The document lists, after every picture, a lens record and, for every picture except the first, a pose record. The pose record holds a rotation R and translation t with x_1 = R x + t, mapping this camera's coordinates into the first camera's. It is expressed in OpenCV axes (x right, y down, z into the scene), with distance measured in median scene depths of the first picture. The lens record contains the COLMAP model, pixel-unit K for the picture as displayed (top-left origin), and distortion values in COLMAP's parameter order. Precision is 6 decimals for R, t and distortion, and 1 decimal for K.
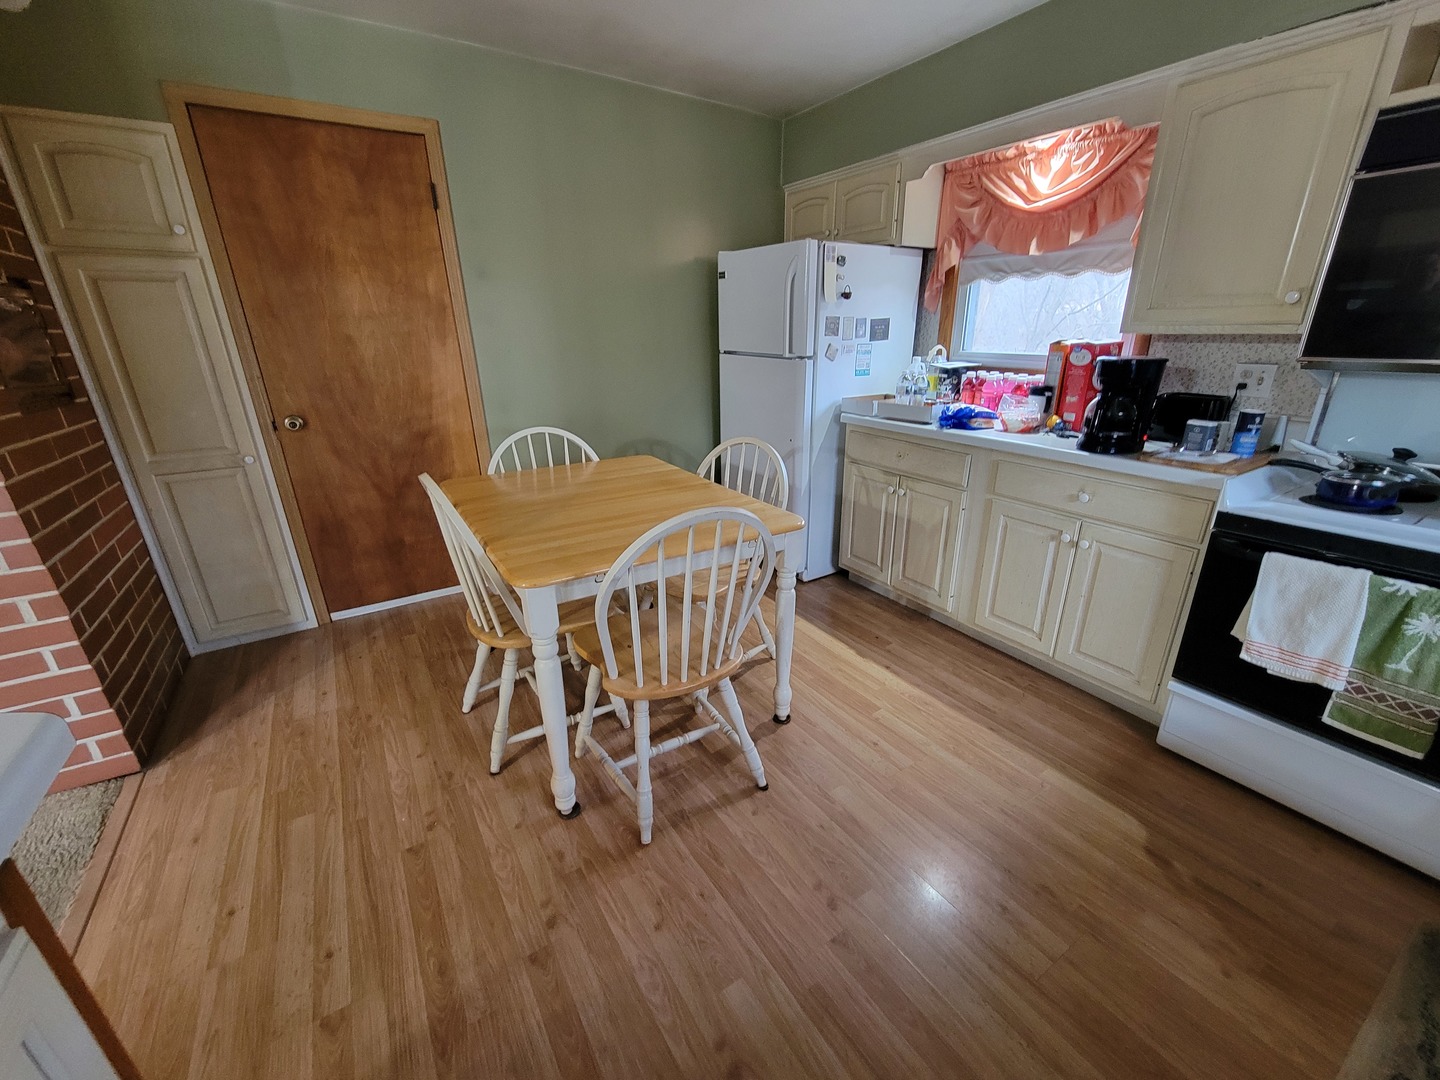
lens RADIAL K [[588.7, 0, 731.0], [0, 588.7, 555.4], [0, 0, 1]] dist [0.000387, -0.003700]
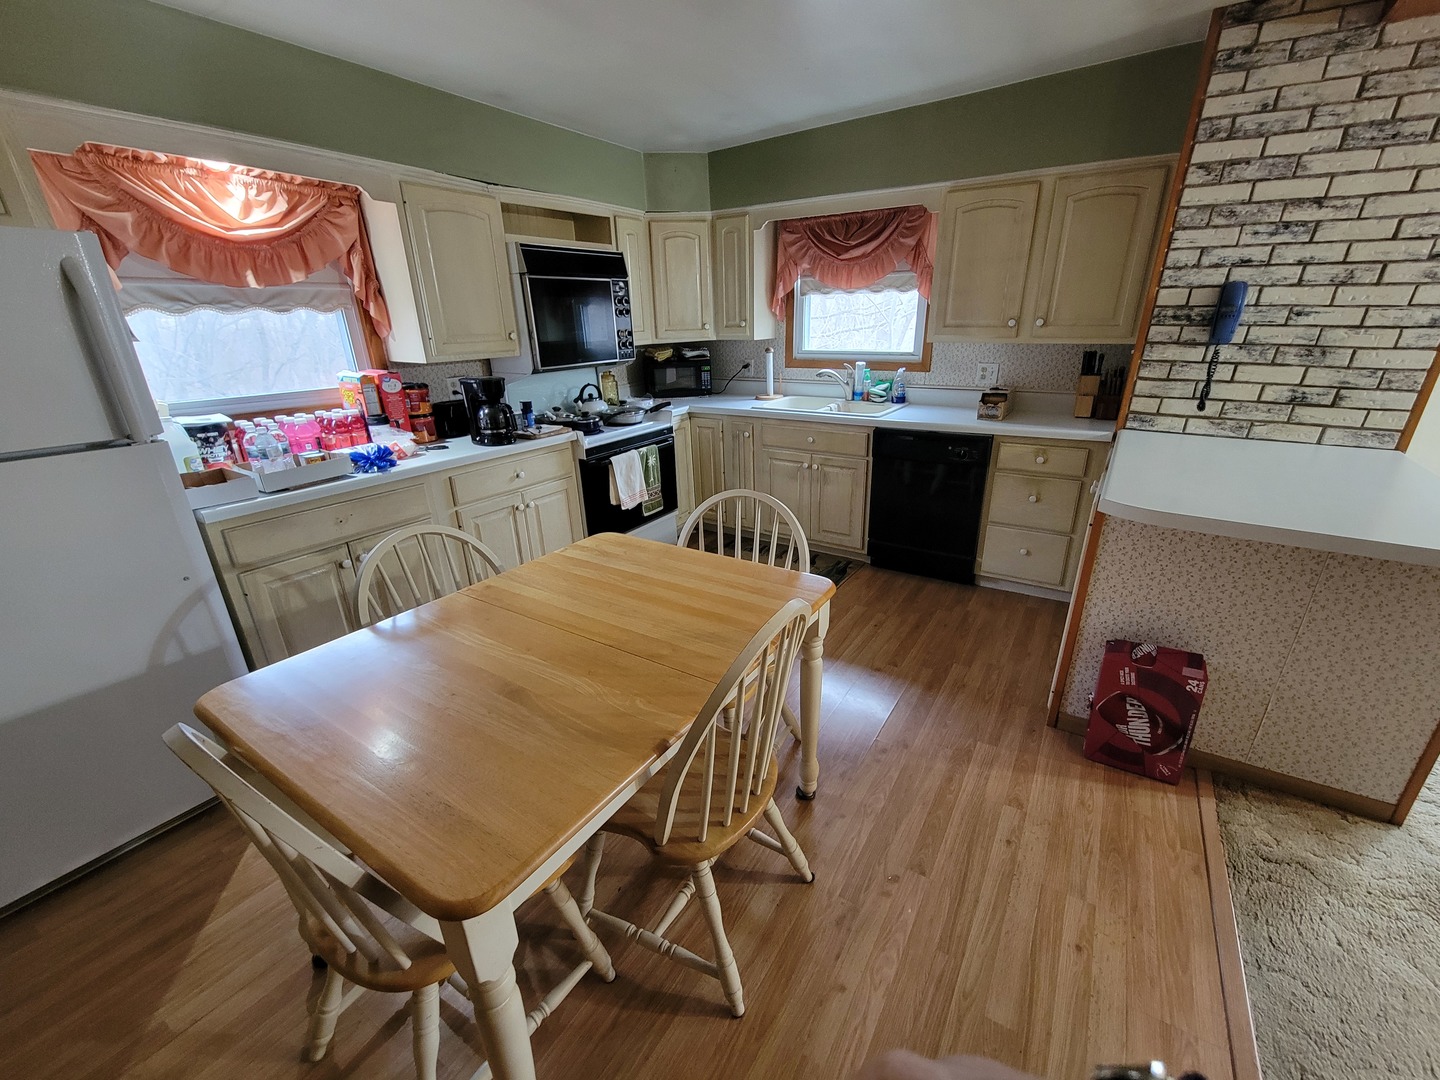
lens RADIAL K [[588.7, 0, 731.0], [0, 588.7, 555.4], [0, 0, 1]] dist [0.000387, -0.003700]
pose [[-0.419717, -0.322006, 0.848616, -0.795484], [0.348402, 0.806178, 0.478219, -0.401298], [-0.838125, 0.496376, -0.226179, 0.895719]]
